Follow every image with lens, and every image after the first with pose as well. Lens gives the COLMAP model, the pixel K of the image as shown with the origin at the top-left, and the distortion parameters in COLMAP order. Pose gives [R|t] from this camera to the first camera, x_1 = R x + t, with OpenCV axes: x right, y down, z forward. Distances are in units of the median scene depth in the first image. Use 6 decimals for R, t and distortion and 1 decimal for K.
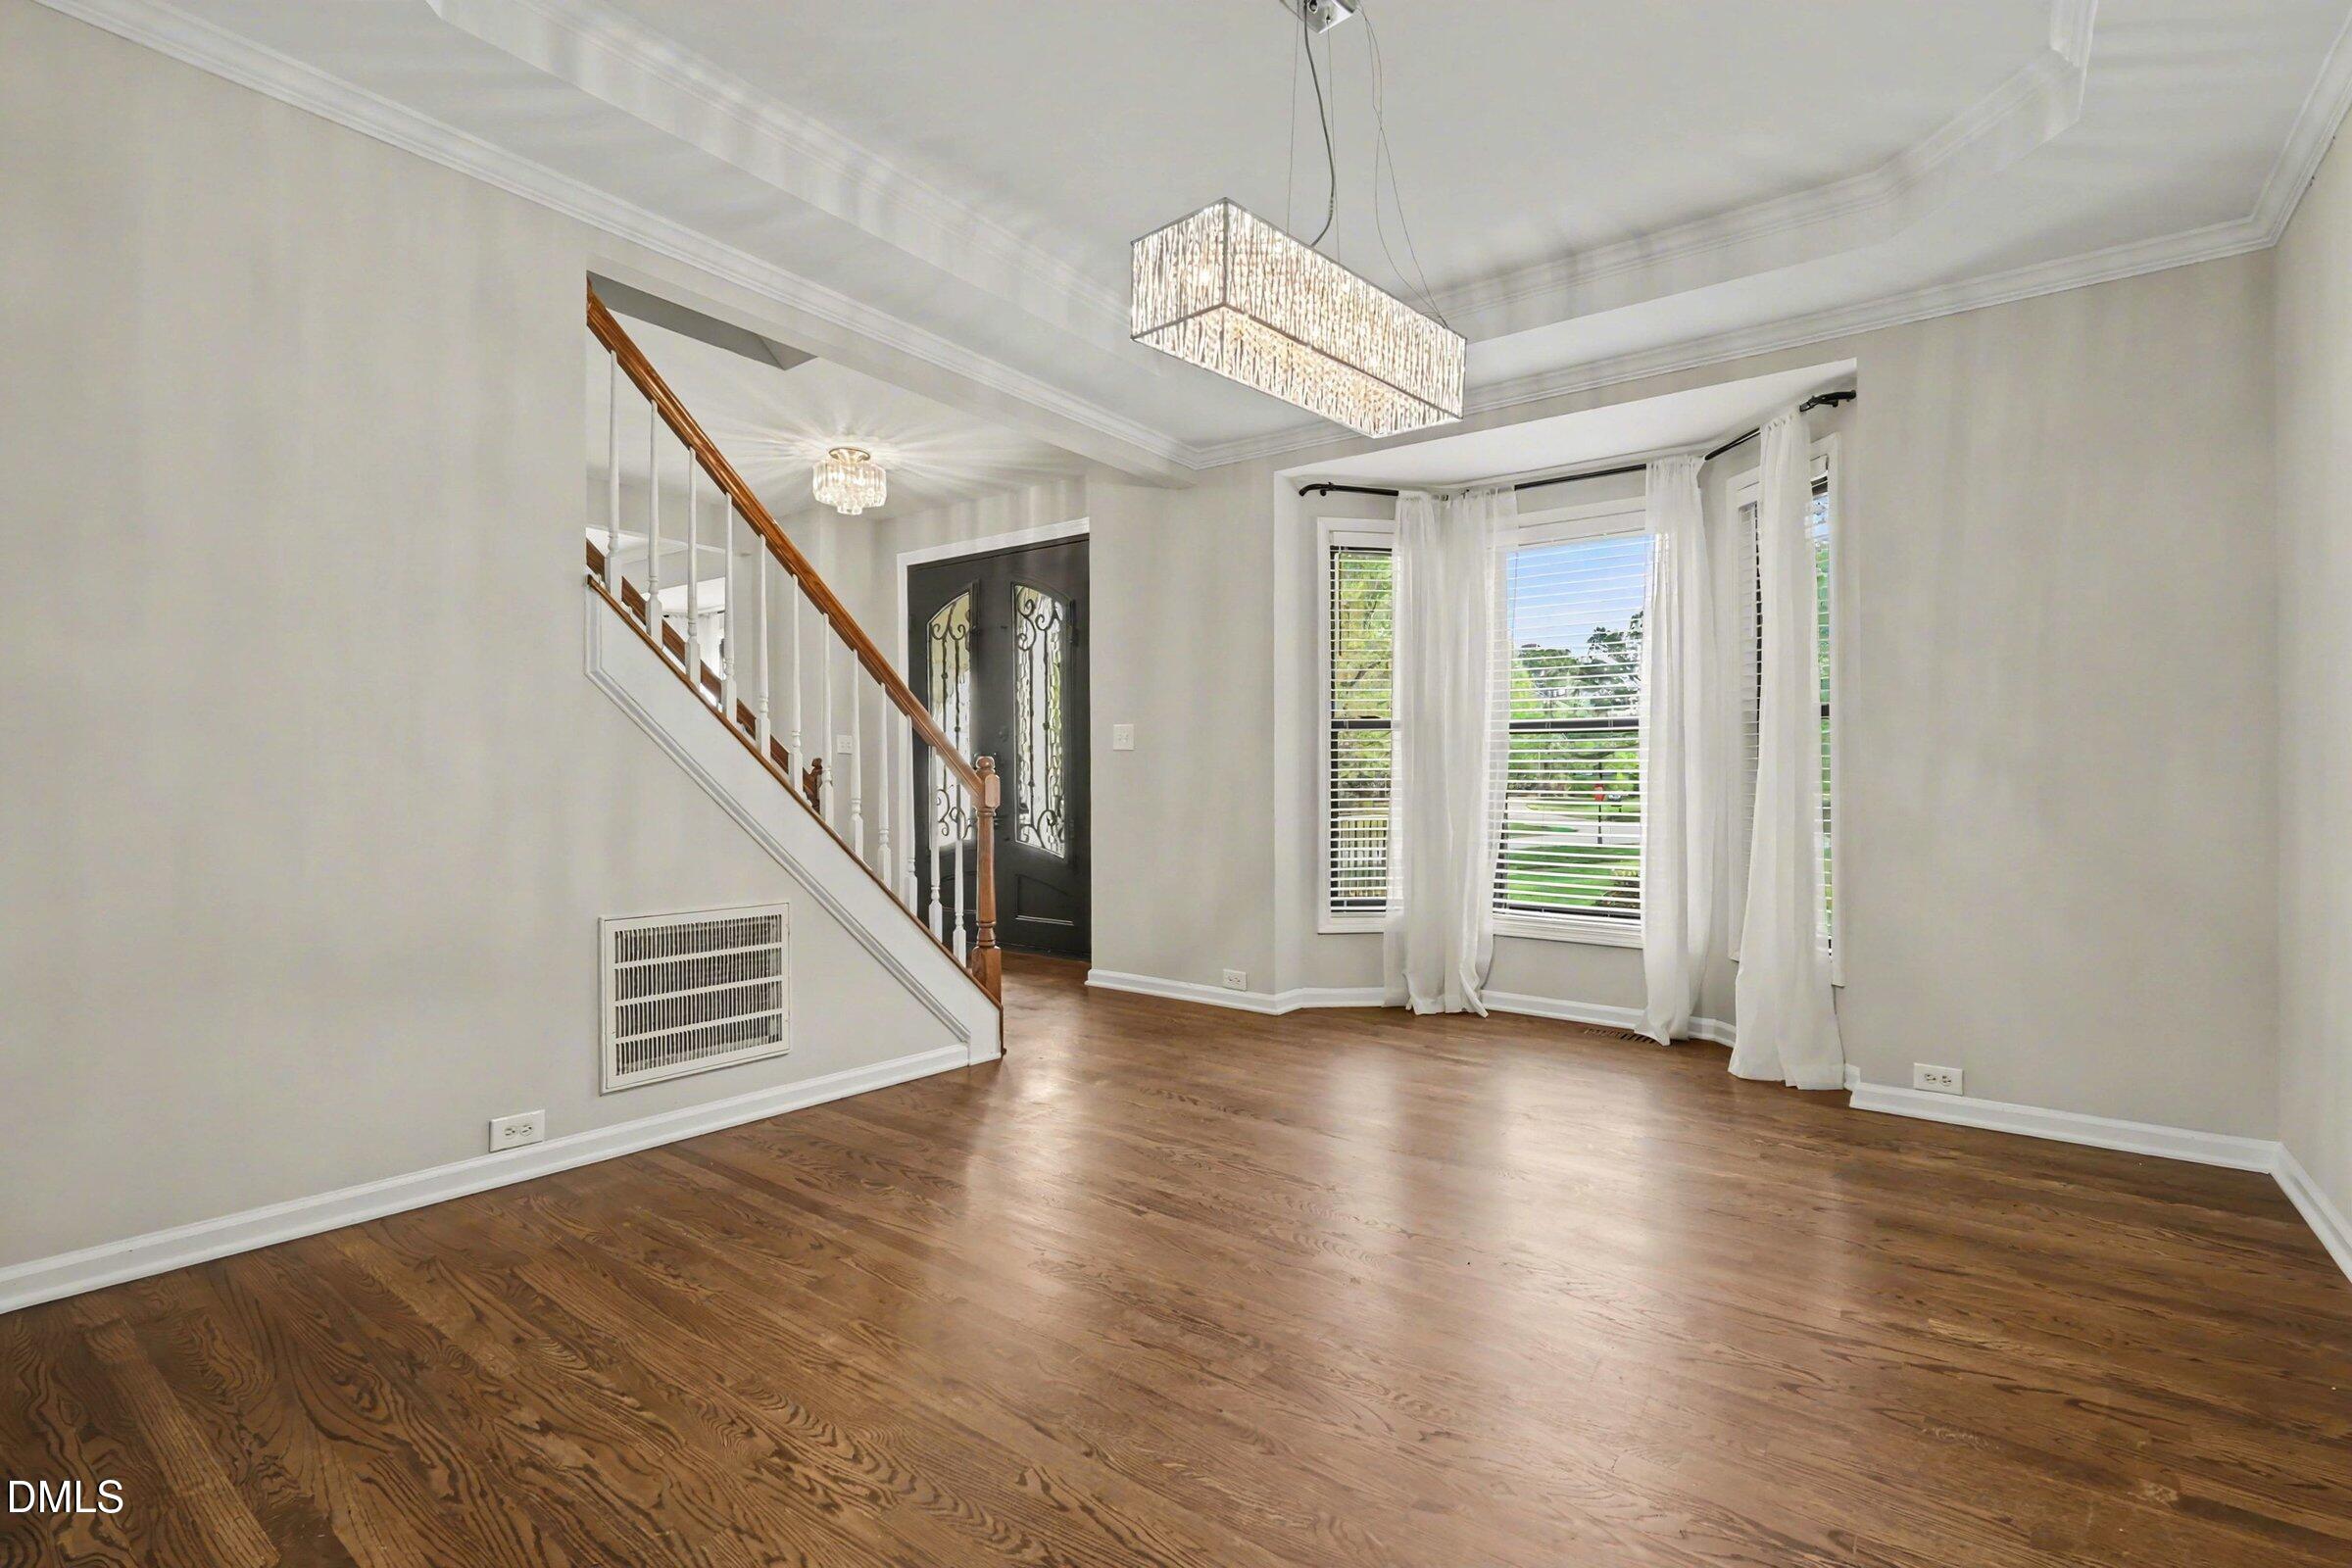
lens RADIAL K [[1081.2, 0, 1179.7], [0, 1081.2, 782.6], [0, 0, 1]] dist [-0.000273, -0.000150]
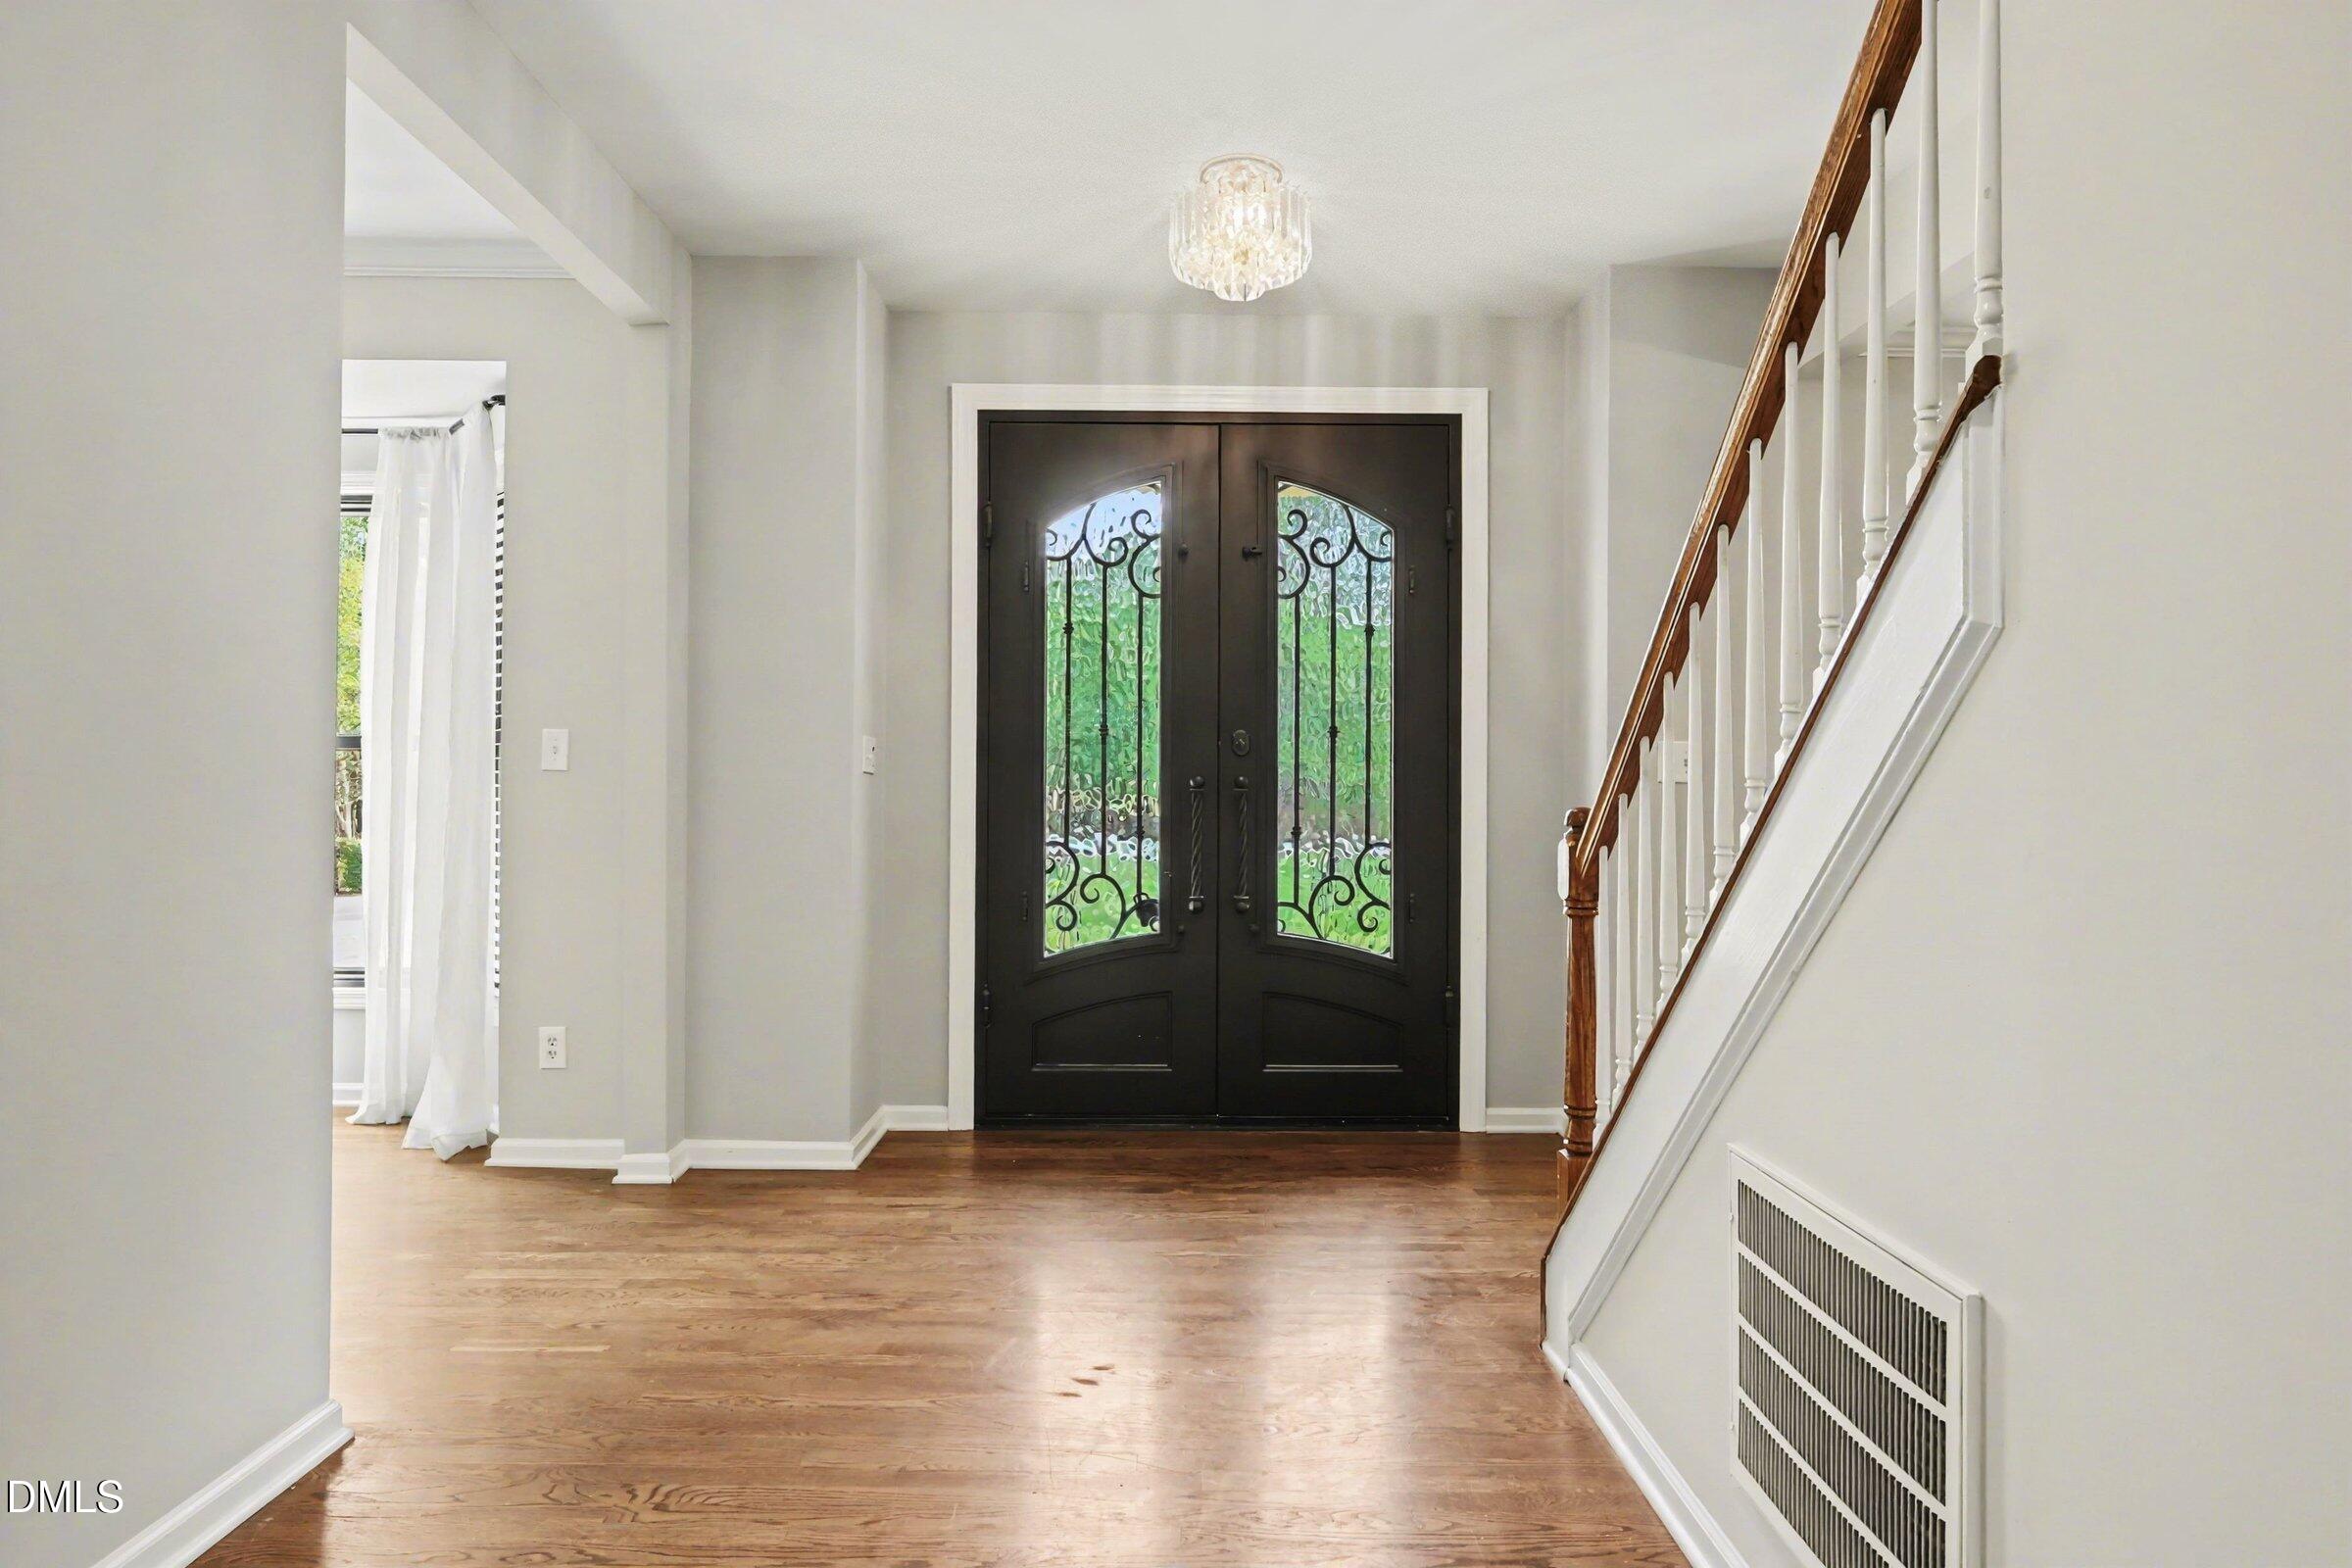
lens RADIAL K [[1081.2, 0, 1179.7], [0, 1081.2, 782.6], [0, 0, 1]] dist [-0.000273, -0.000150]
pose [[0.797696, 0.009602, 0.602983, -0.533648], [0.003418, 0.999785, -0.020442, -0.012979], [-0.603050, 0.018367, 0.797492, 0.581094]]
